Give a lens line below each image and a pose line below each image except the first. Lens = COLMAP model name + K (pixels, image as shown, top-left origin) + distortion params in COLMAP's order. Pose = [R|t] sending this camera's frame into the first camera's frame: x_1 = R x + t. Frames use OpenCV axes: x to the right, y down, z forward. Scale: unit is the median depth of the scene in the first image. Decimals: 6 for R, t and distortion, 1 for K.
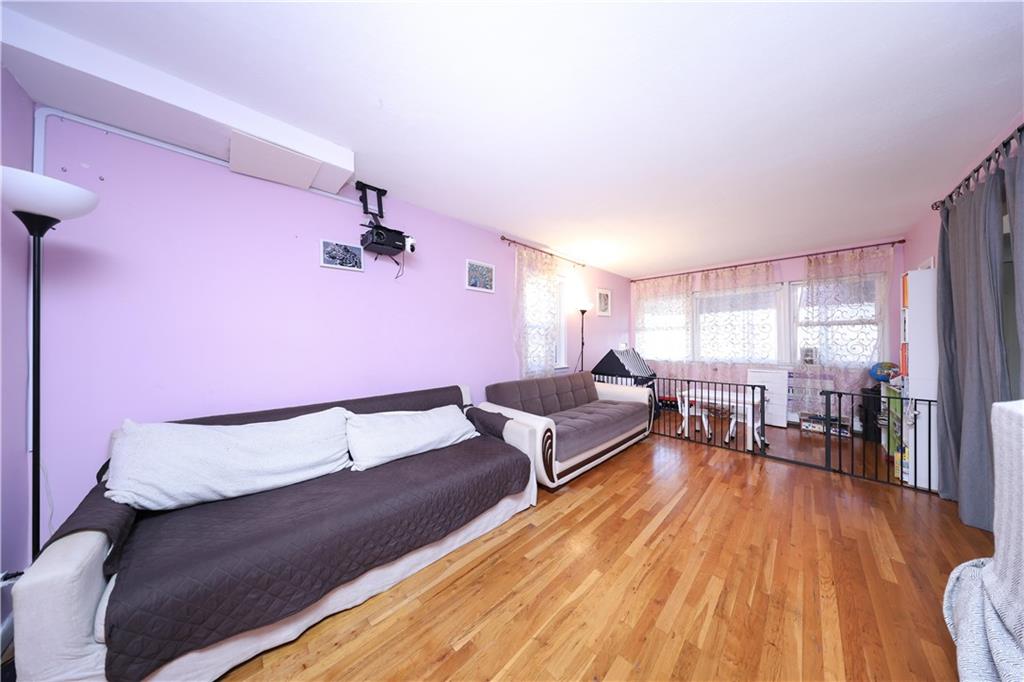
lens RADIAL K [[302.8, 0, 520.1], [0, 302.8, 340.4], [0, 0, 1]] dist [-0.002818, 0.000127]
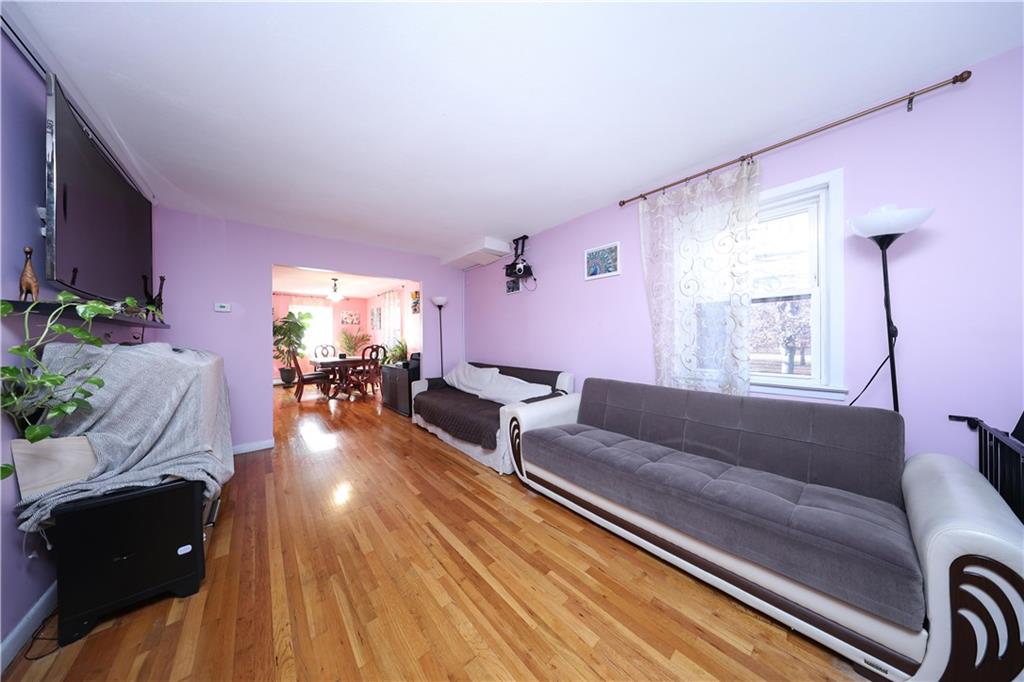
lens RADIAL K [[302.8, 0, 507.1], [0, 302.8, 340.3], [0, 0, 1]] dist [-0.002818, 0.000127]
pose [[-0.120900, 0.022917, -0.992400, 1.037727], [0.028099, 0.999412, 0.019656, 0.004200], [0.992267, -0.025509, -0.121473, 1.025904]]
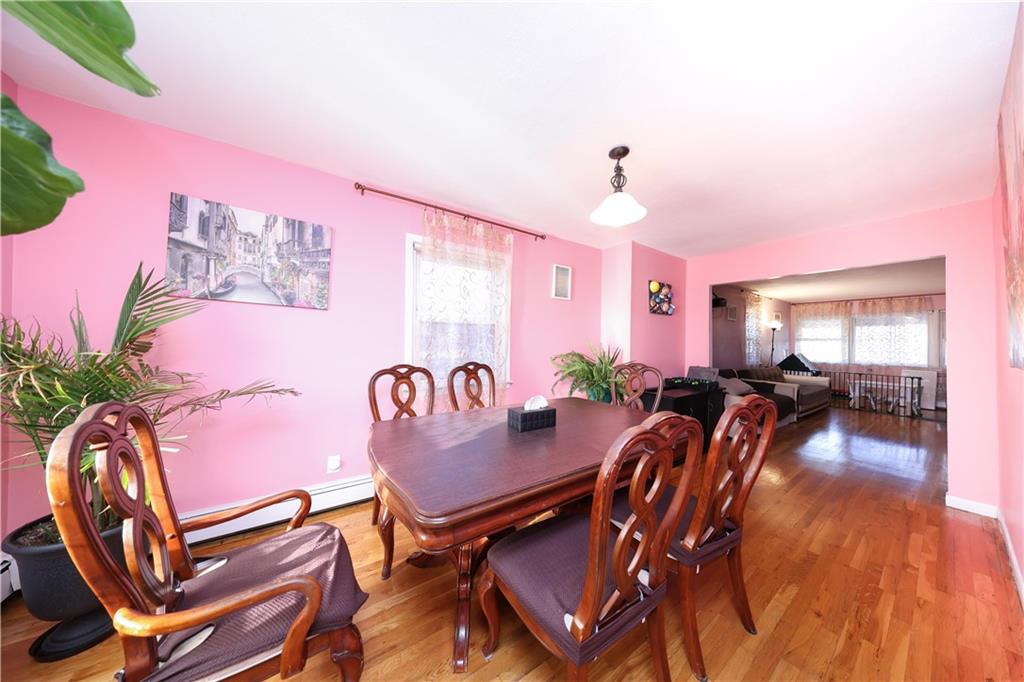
lens RADIAL K [[302.8, 0, 512.6], [0, 302.8, 336.1], [0, 0, 1]] dist [-0.002818, 0.000127]
pose [[0.974300, 0.023127, -0.224064, -1.128593], [-0.025385, 0.999652, -0.007202, -0.017323], [0.223819, 0.012705, 0.974548, -1.253726]]
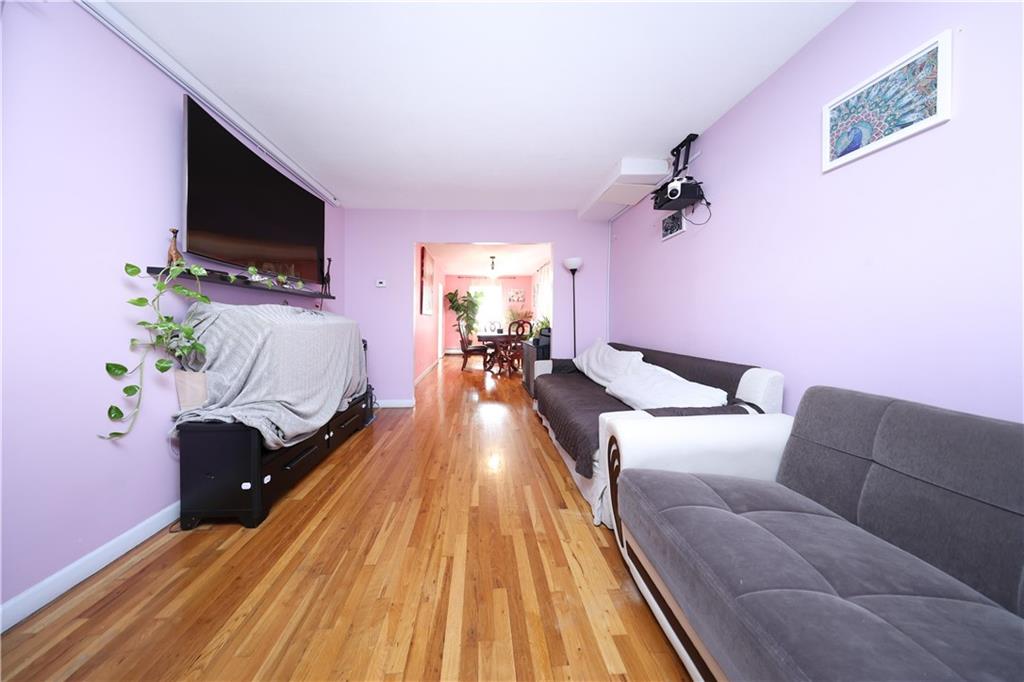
lens RADIAL K [[302.8, 0, 487.3], [0, 302.8, 326.5], [0, 0, 1]] dist [-0.002818, 0.000127]
pose [[-0.713628, 0.026971, -0.700005, 0.624529], [0.019625, 0.999636, 0.018509, 0.055997], [0.700250, -0.000529, -0.713898, 1.155725]]
